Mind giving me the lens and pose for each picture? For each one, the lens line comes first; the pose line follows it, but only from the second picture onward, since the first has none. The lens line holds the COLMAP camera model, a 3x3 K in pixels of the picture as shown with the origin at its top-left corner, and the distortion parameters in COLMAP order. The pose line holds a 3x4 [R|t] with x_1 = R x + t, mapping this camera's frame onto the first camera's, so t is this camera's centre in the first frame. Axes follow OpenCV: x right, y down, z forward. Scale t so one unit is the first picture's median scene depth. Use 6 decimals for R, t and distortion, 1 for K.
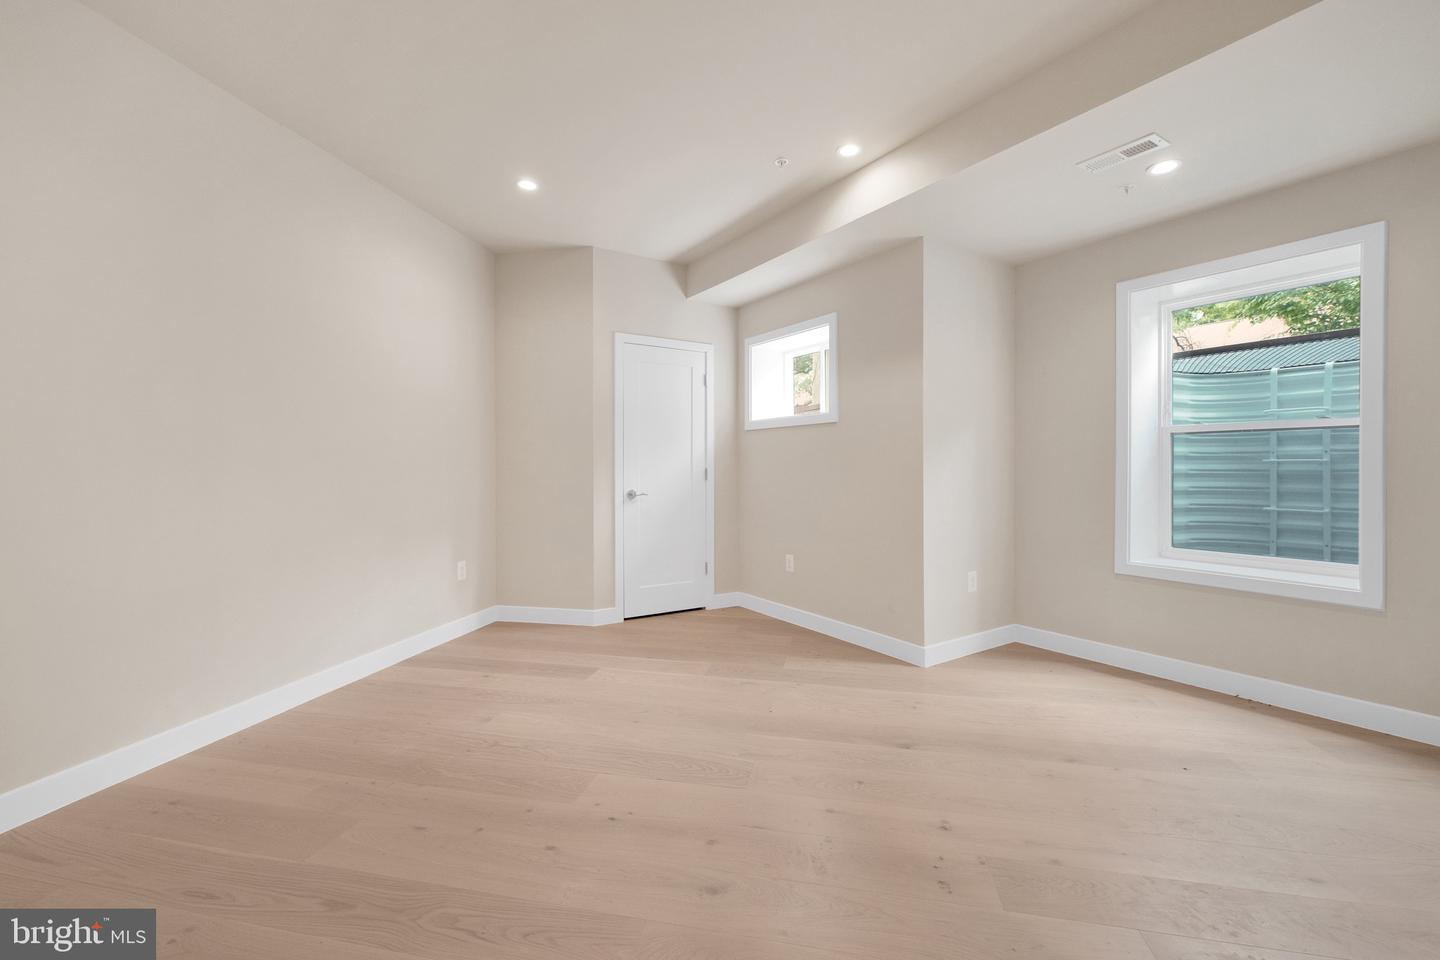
lens RADIAL K [[611.4, 0, 727.8], [0, 611.4, 470.6], [0, 0, 1]] dist [-0.003371, -0.000365]
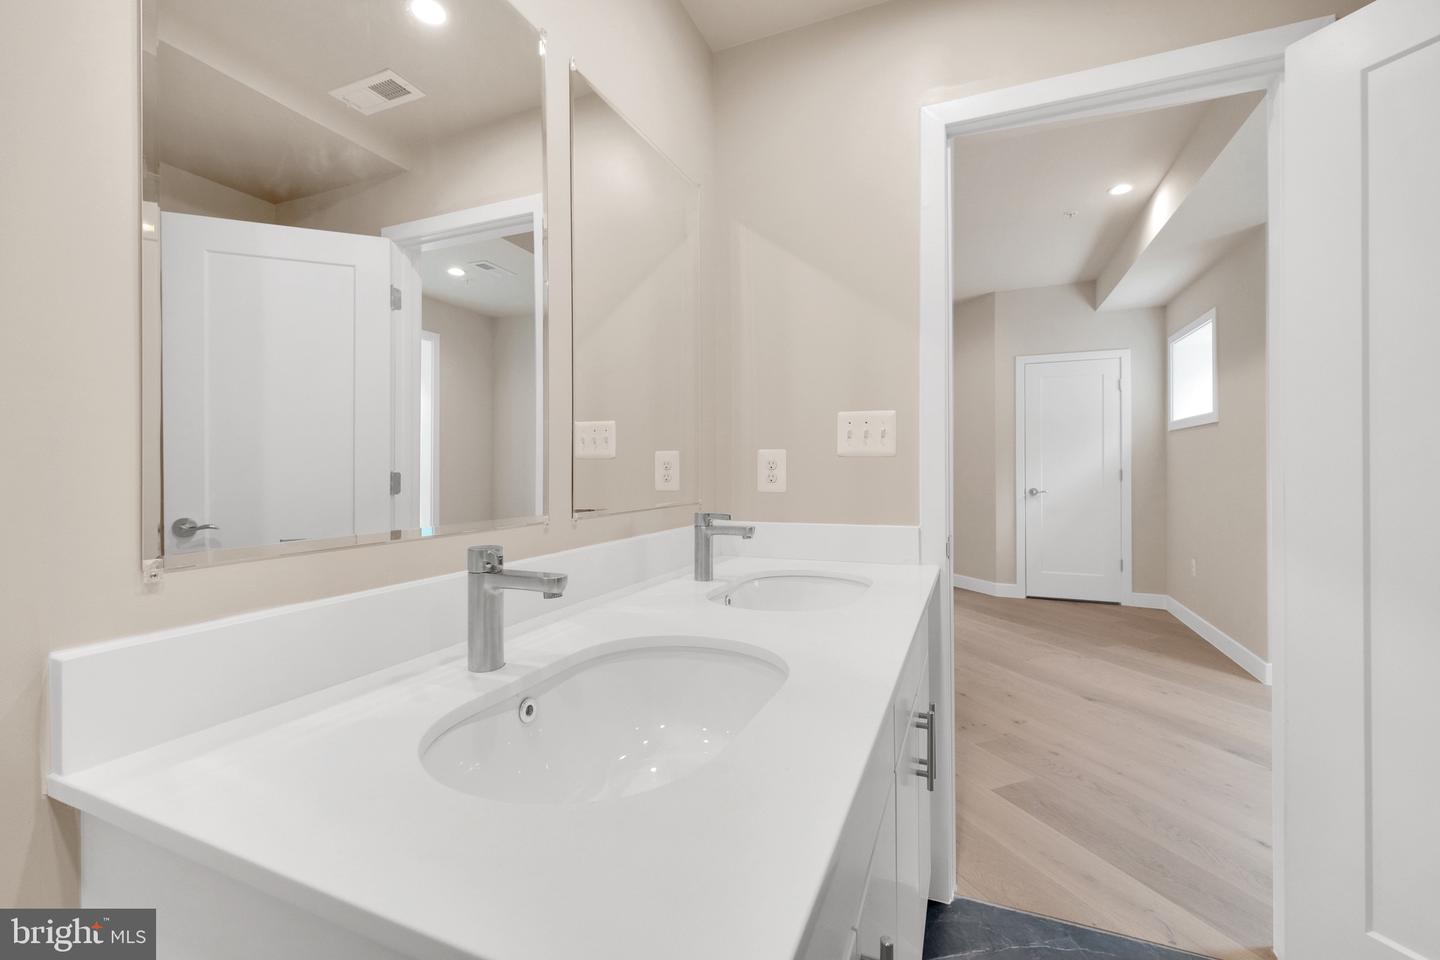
lens RADIAL K [[611.4, 0, 711.9], [0, 611.4, 467.8], [0, 0, 1]] dist [-0.003371, -0.000365]
pose [[0.558290, -0.000123, -0.829646, 0.473419], [0.002377, 0.999996, 0.001452, -0.010057], [0.829643, -0.002782, 0.558288, -0.169575]]
